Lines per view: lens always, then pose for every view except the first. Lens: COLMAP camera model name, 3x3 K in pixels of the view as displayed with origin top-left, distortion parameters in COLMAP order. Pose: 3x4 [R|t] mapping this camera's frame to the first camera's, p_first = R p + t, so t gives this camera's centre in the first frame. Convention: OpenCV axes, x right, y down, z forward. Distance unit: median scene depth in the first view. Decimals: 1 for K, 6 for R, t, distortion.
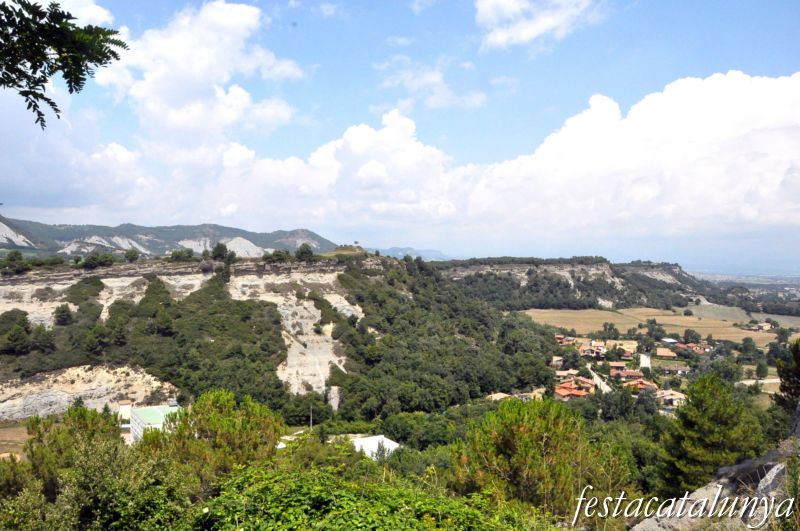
lens RADIAL K [[633.4, 0, 389.5], [0, 633.4, 275.0], [0, 0, 1]] dist [-0.158576, 0.121334]
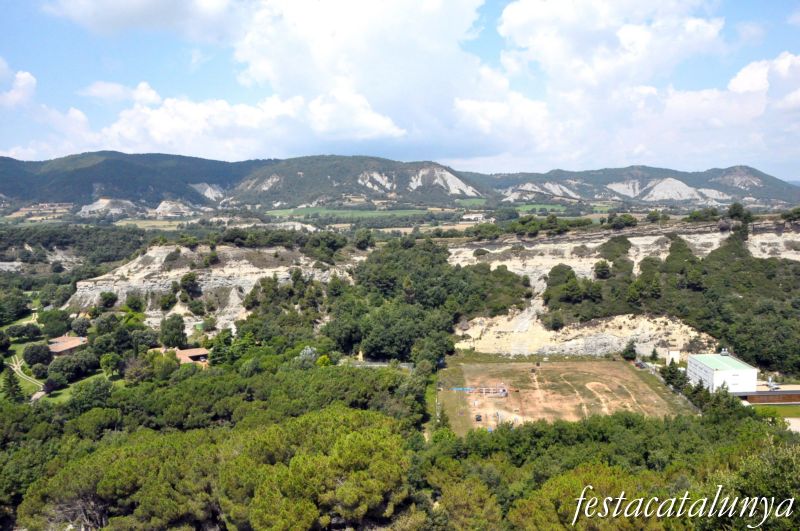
lens RADIAL K [[633.4, 0, 389.5], [0, 633.4, 275.0], [0, 0, 1]] dist [-0.158576, 0.121334]
pose [[0.794005, 0.032753, -0.607028, -0.124438], [0.023235, 0.996183, 0.084142, -0.033198], [0.607467, -0.080914, 0.790213, -0.186750]]
